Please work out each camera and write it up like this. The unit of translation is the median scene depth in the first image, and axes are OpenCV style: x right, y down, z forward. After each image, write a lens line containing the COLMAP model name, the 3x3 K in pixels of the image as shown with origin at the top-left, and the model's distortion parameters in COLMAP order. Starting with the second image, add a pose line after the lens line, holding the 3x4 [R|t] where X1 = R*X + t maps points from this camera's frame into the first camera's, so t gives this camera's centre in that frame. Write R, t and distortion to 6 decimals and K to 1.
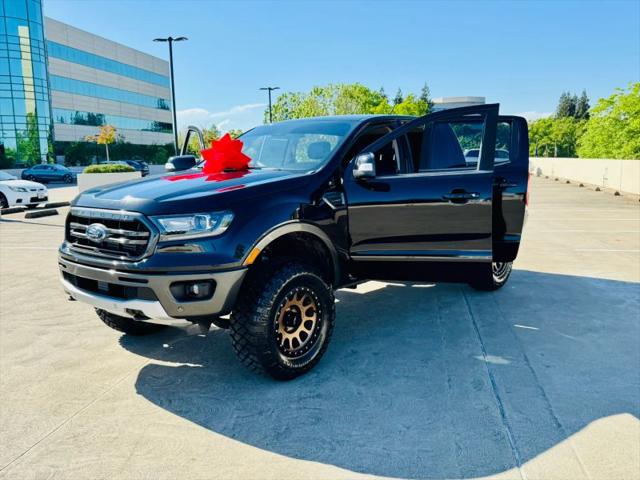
lens RADIAL K [[583.3, 0, 321.1], [0, 583.3, 229.3], [0, 0, 1]] dist [0.123382, -0.193925]
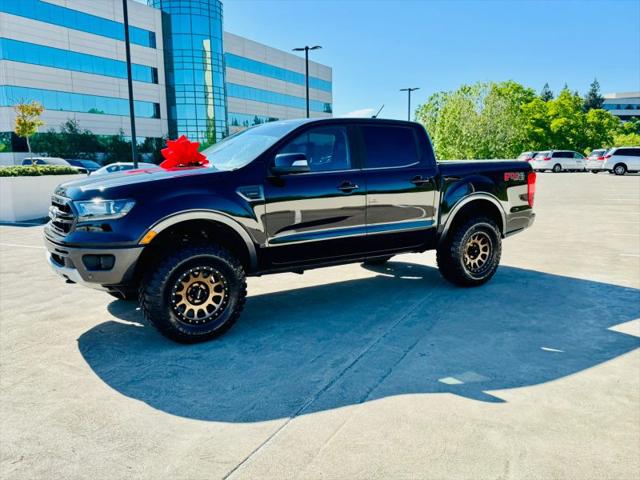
lens RADIAL K [[551.8, 0, 321.6], [0, 551.8, 238.9], [0, 0, 1]] dist [0.105939, -0.190420]
pose [[0.961220, 0.047762, -0.271617, 0.463231], [-0.040208, 0.998636, 0.033312, -0.002700], [0.272837, -0.021099, 0.961829, -0.004373]]
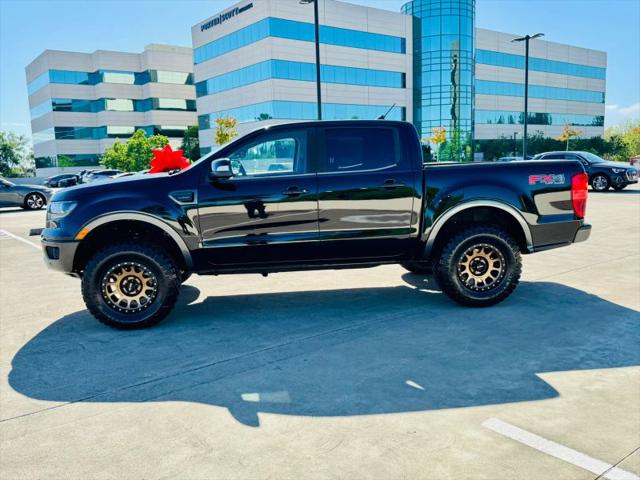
lens RADIAL K [[551.8, 0, 321.6], [0, 551.8, 238.9], [0, 0, 1]] dist [0.105939, -0.190420]
pose [[0.733350, 0.088026, -0.674128, 1.050080], [-0.066093, 0.996116, 0.058171, -0.051037], [0.676631, 0.001896, 0.736320, 0.344140]]
